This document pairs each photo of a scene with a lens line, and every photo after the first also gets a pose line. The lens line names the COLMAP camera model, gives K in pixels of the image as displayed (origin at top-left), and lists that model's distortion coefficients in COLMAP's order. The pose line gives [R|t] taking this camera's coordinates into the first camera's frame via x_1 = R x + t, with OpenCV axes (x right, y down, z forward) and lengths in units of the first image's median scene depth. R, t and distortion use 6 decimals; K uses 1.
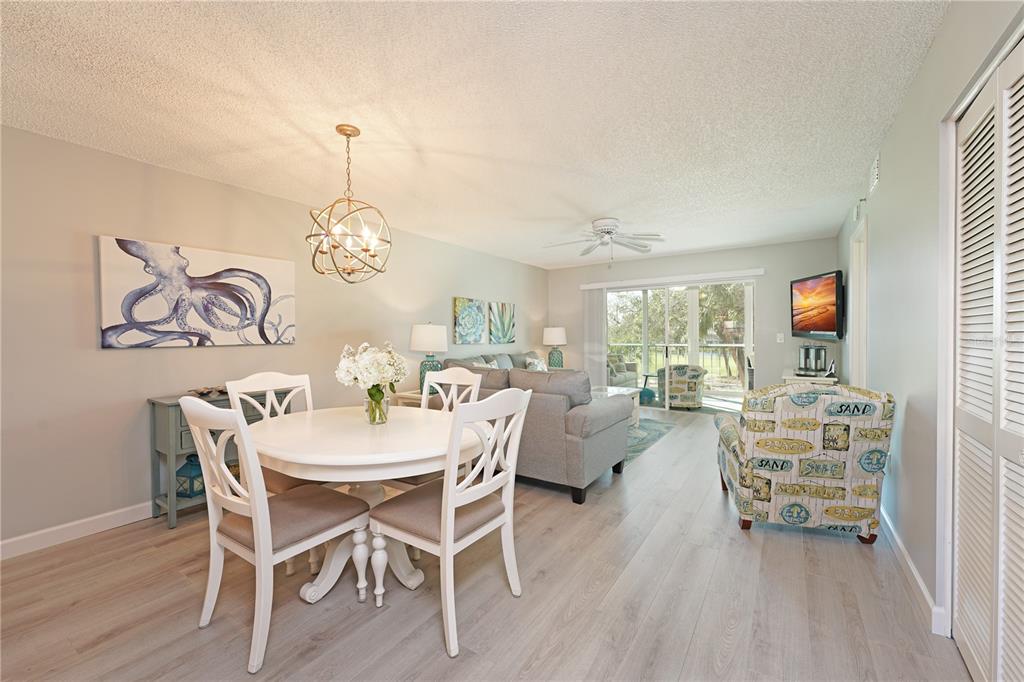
lens RADIAL K [[416.9, 0, 512.6], [0, 416.9, 340.7], [0, 0, 1]] dist [0.010111, -0.000196]
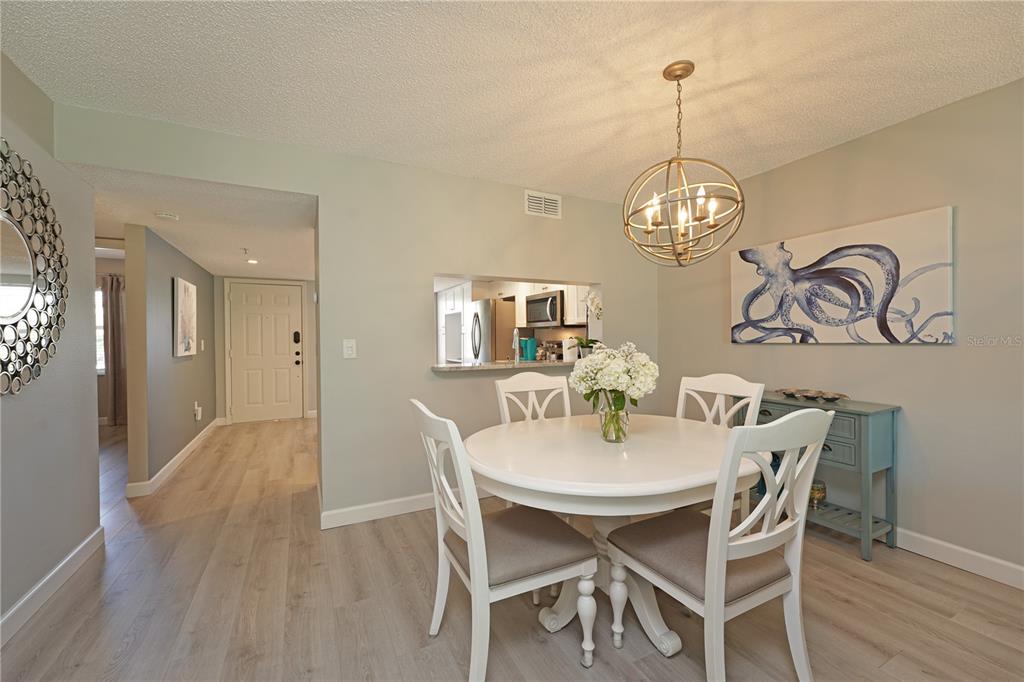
lens RADIAL K [[416.9, 0, 517.9], [0, 416.9, 339.9], [0, 0, 1]] dist [0.010111, -0.000196]
pose [[-0.481400, 0.020189, -0.876269, 0.357301], [0.004182, 0.999776, 0.020737, -0.016401], [0.876491, 0.006319, -0.481376, 0.902370]]
